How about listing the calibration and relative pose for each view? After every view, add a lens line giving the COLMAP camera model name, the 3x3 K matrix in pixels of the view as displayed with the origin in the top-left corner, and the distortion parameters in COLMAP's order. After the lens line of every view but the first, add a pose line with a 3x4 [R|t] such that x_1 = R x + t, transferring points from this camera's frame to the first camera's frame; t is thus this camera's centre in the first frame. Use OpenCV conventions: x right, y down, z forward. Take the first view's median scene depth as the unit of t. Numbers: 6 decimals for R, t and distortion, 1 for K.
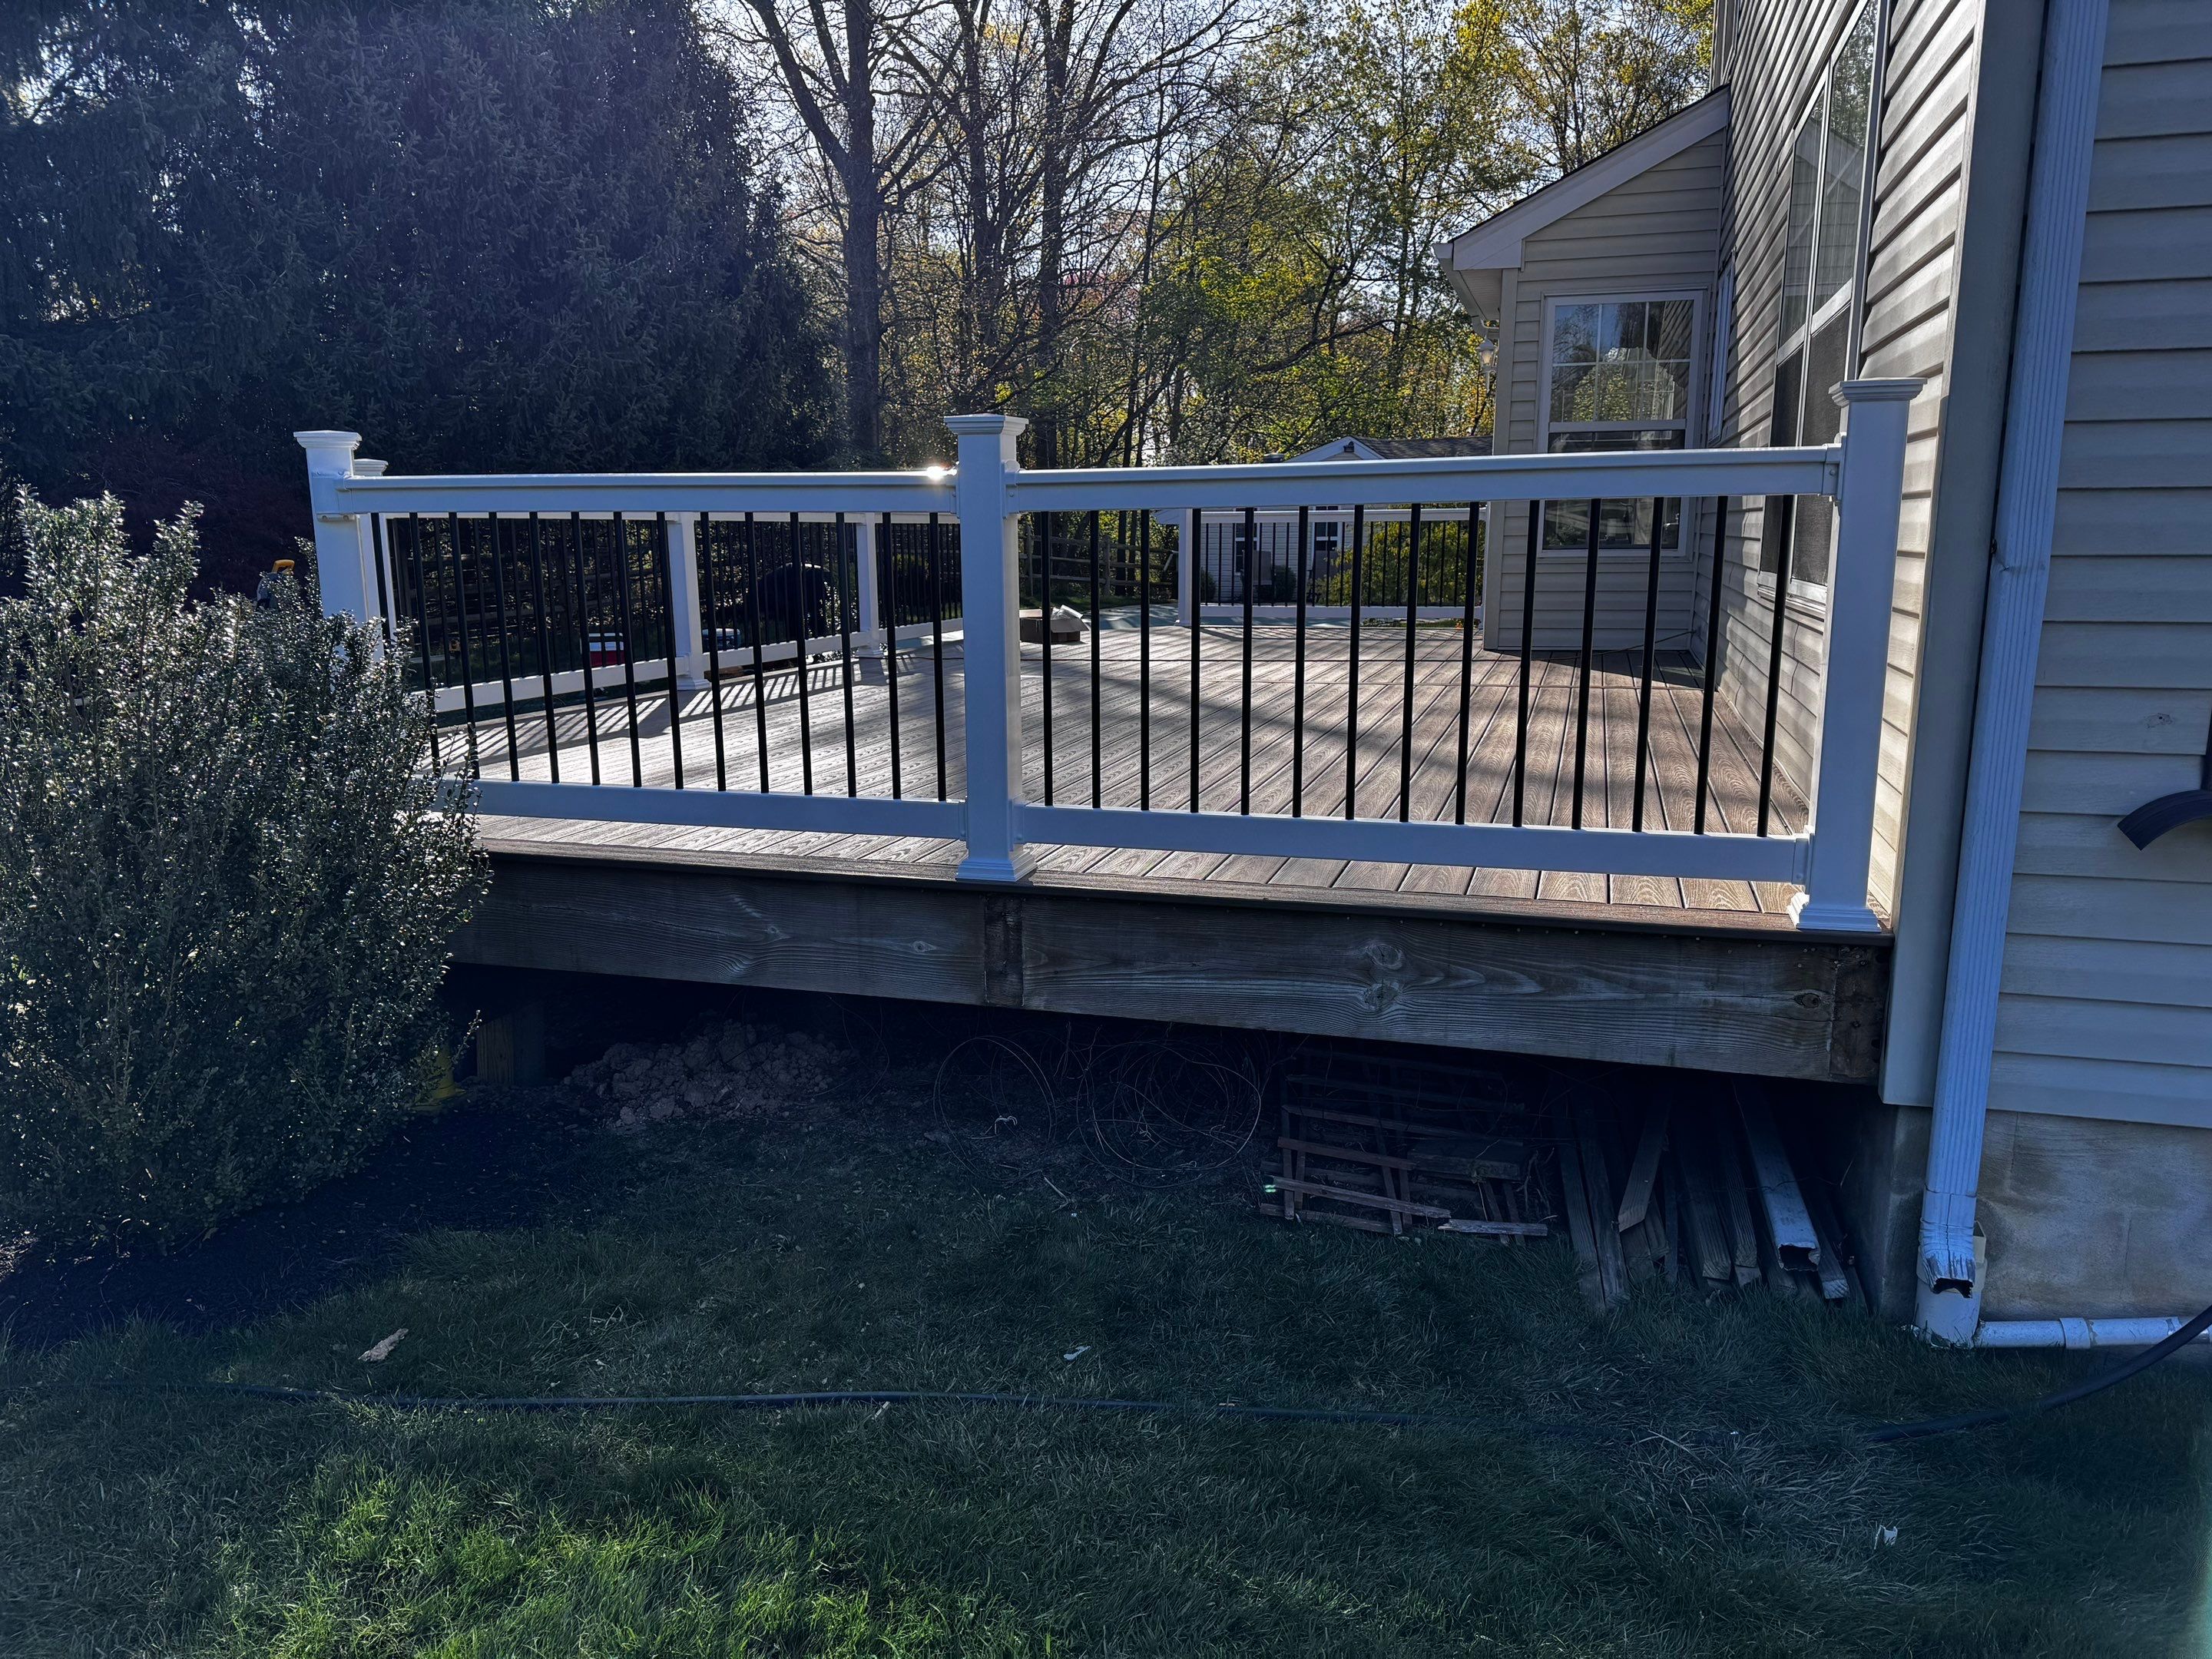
lens RADIAL K [[1554.7, 0, 1097.0], [0, 1554.7, 819.5], [0, 0, 1]] dist [0.051988, -0.060574]
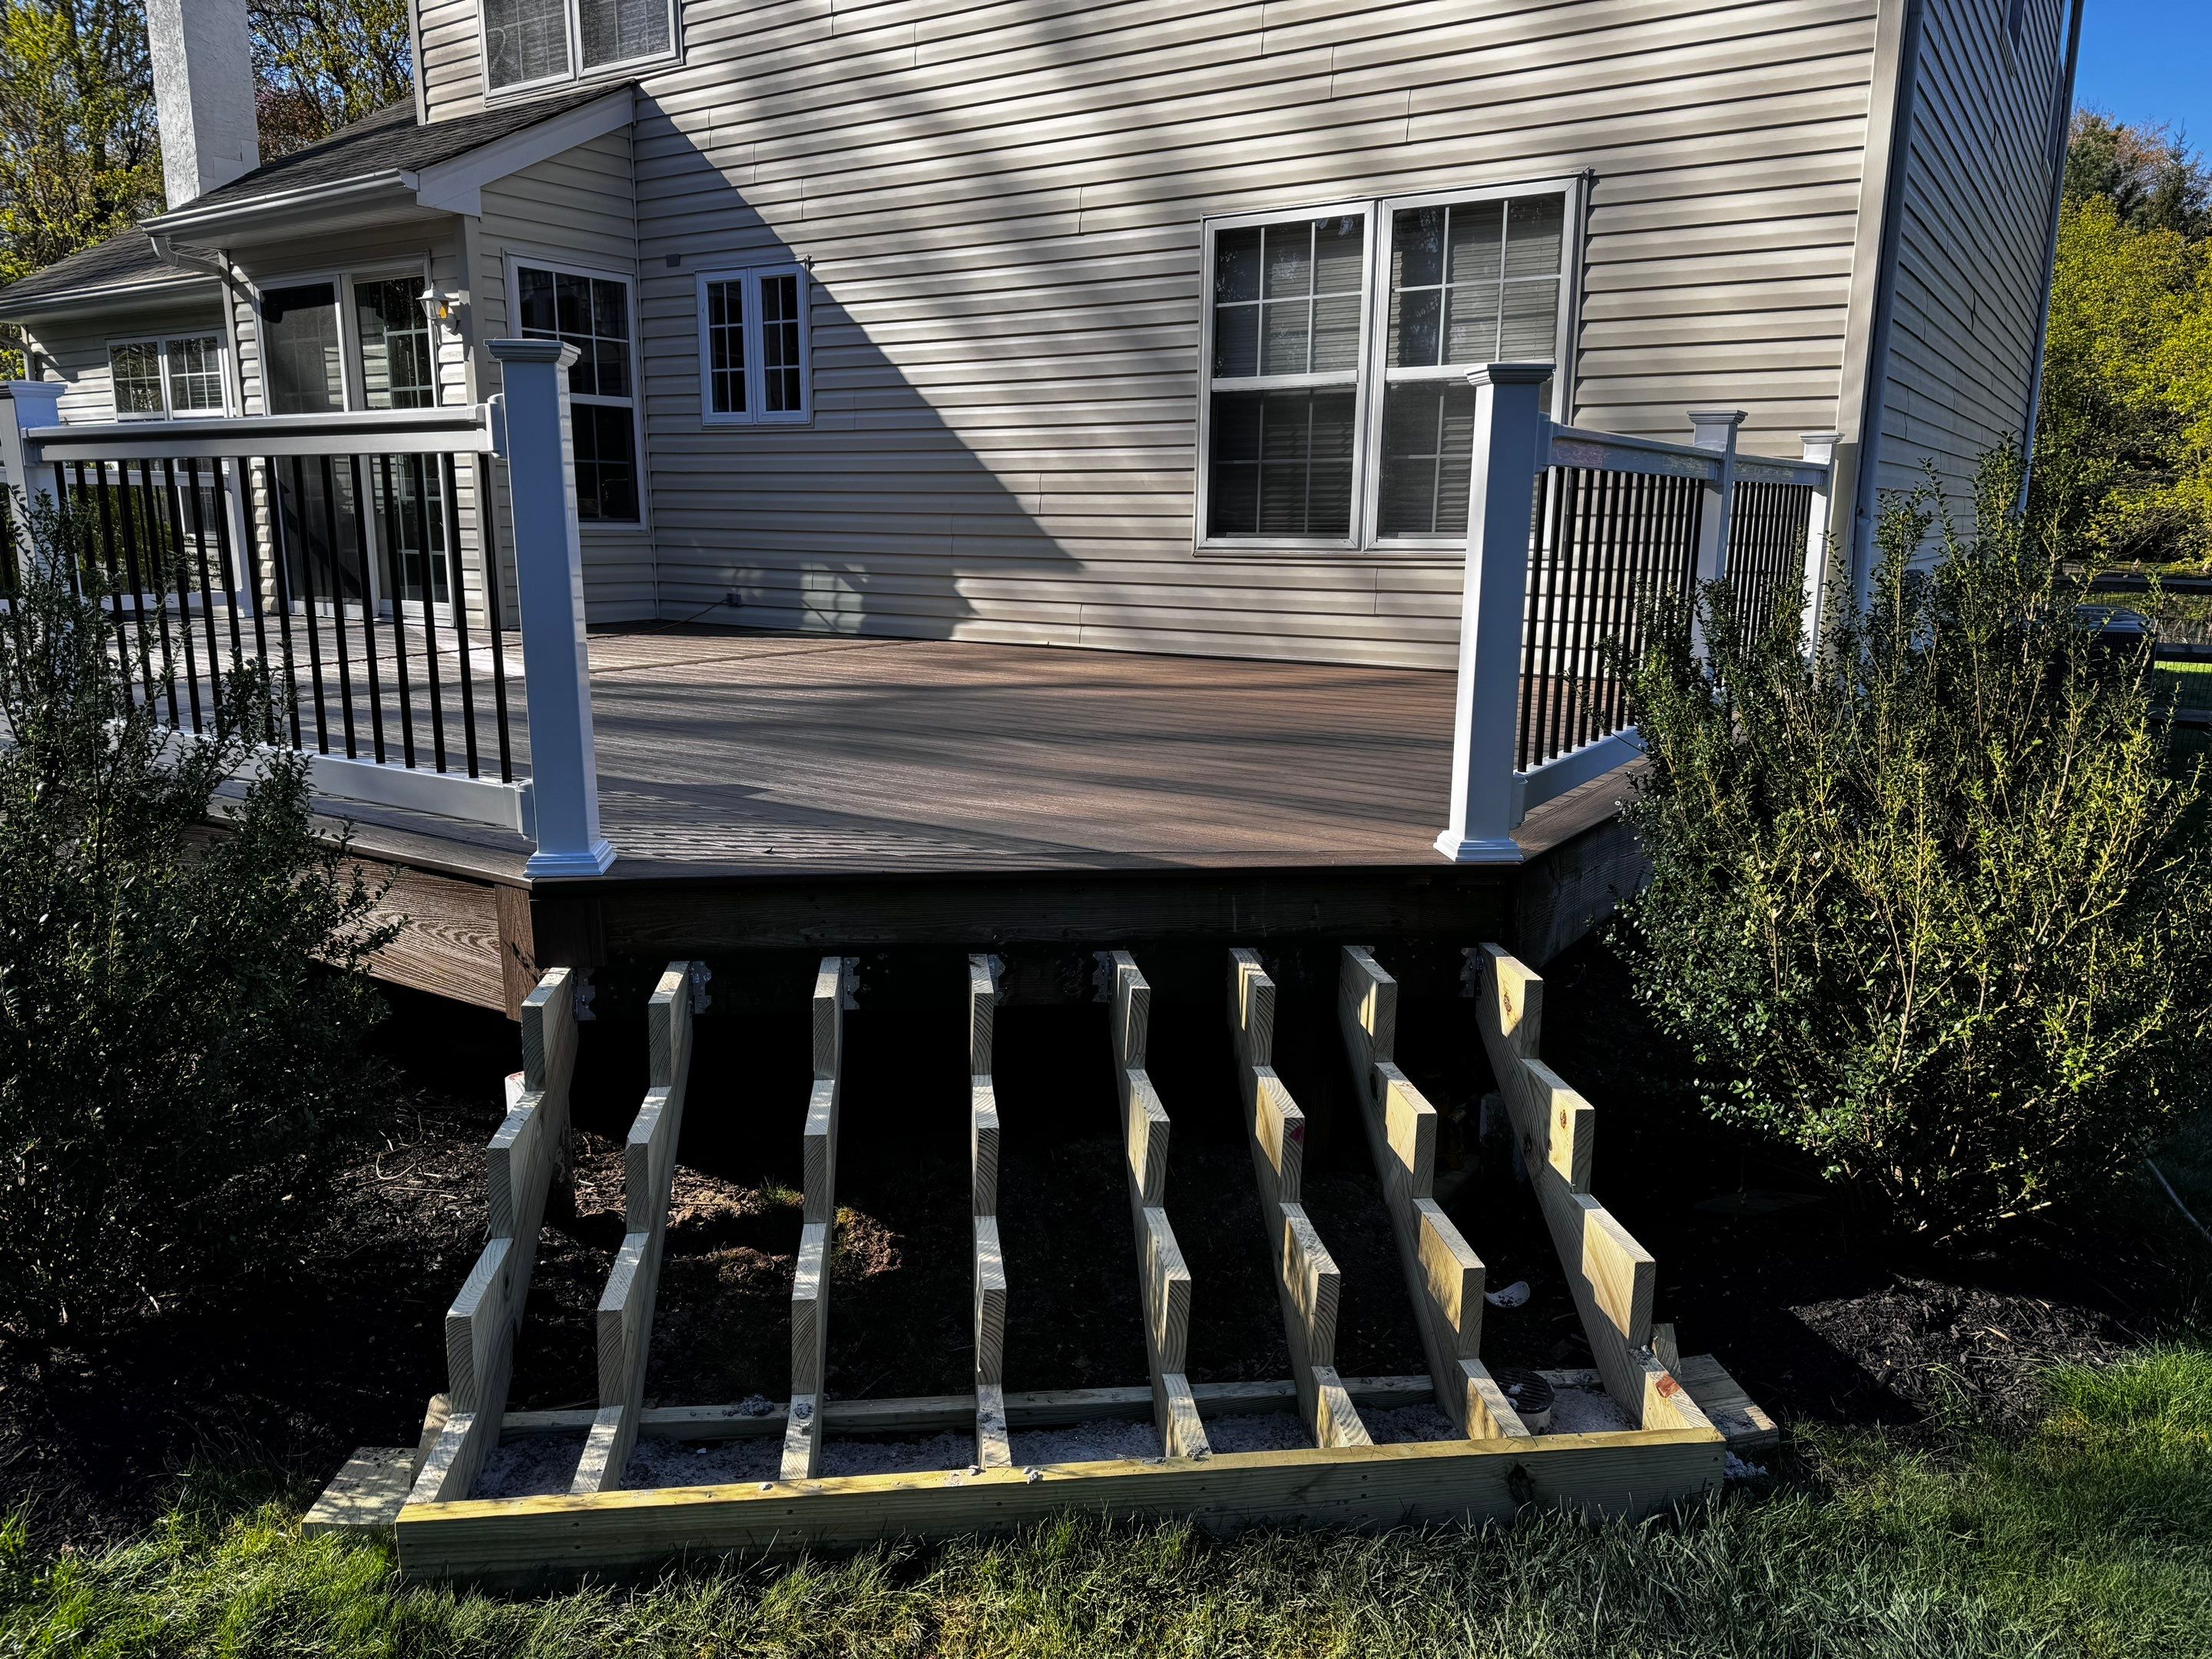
lens RADIAL K [[1554.7, 0, 1104.5], [0, 1554.7, 836.8], [0, 0, 1]] dist [0.051988, -0.060574]
pose [[0.271153, -0.191135, 0.943368, -0.298777], [0.169438, 0.974259, 0.148693, -0.037219], [-0.947506, 0.119524, 0.296559, 0.218388]]
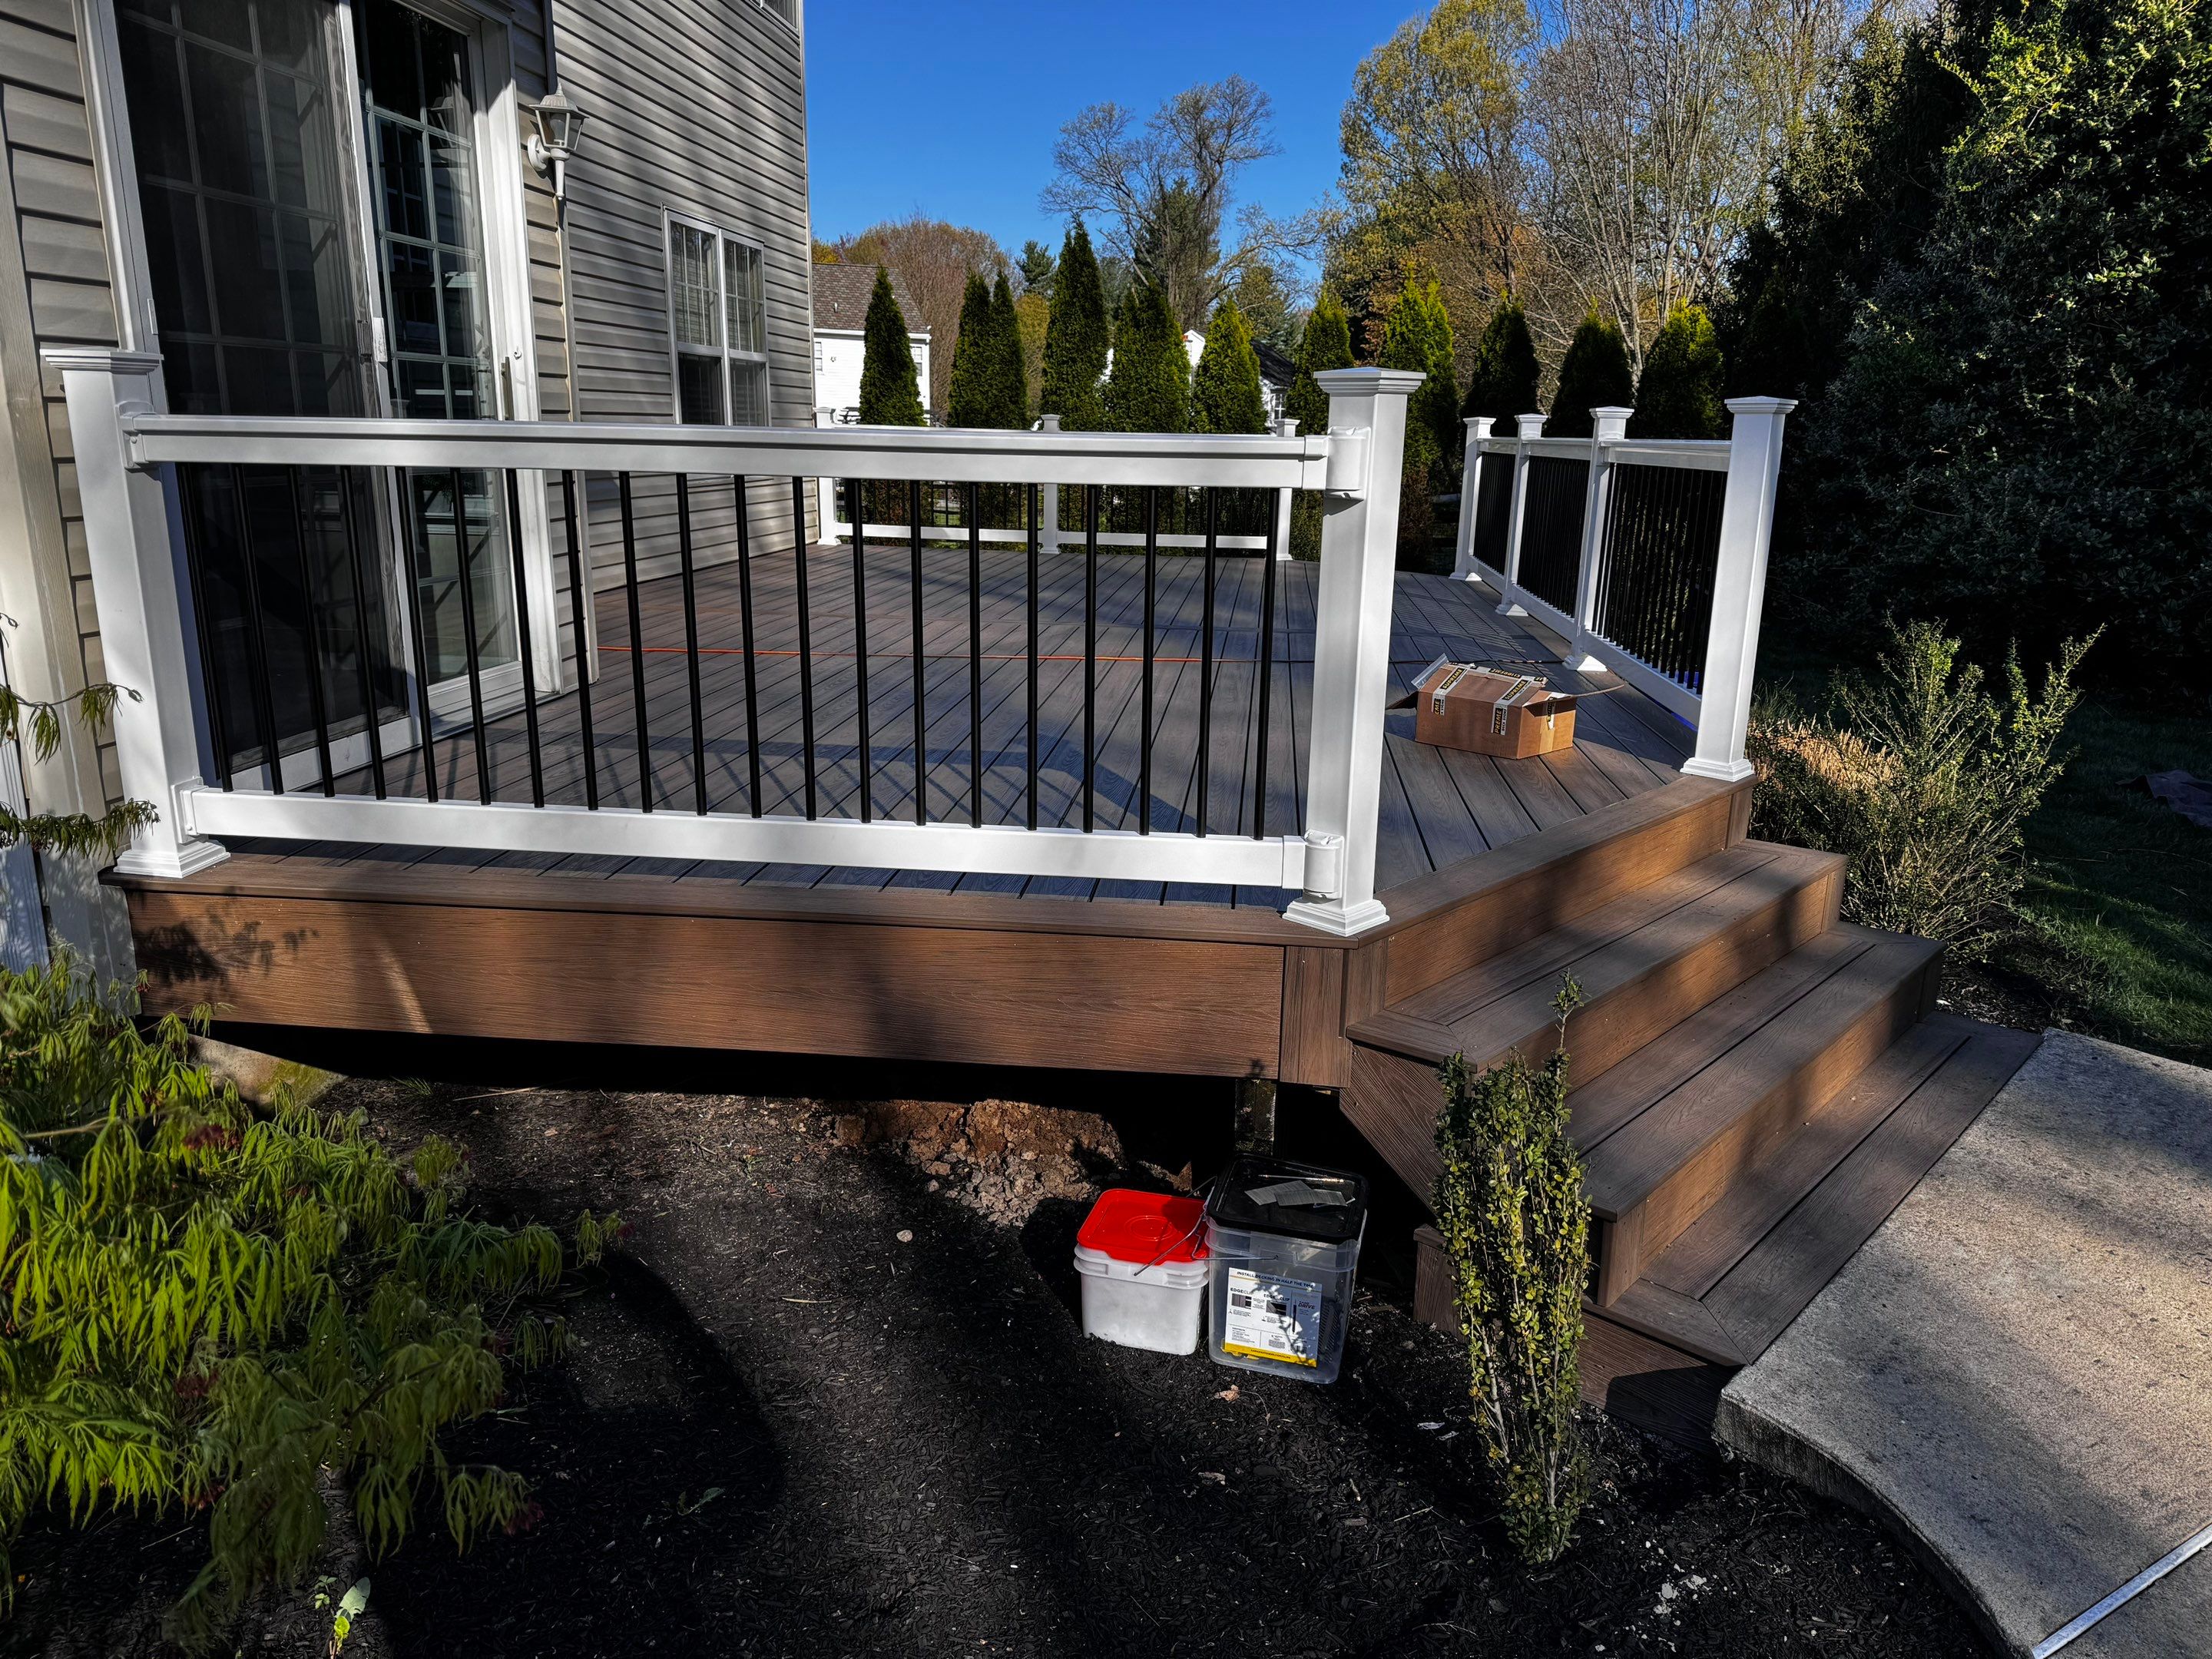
lens RADIAL K [[1554.7, 0, 1120.5], [0, 1554.7, 834.4], [0, 0, 1]] dist [0.051988, -0.060574]
pose [[-0.977791, 0.039588, -0.205809, 0.100053], [-0.052508, 0.904408, 0.423426, -0.169148], [0.202897, 0.424829, -0.882243, 0.853402]]
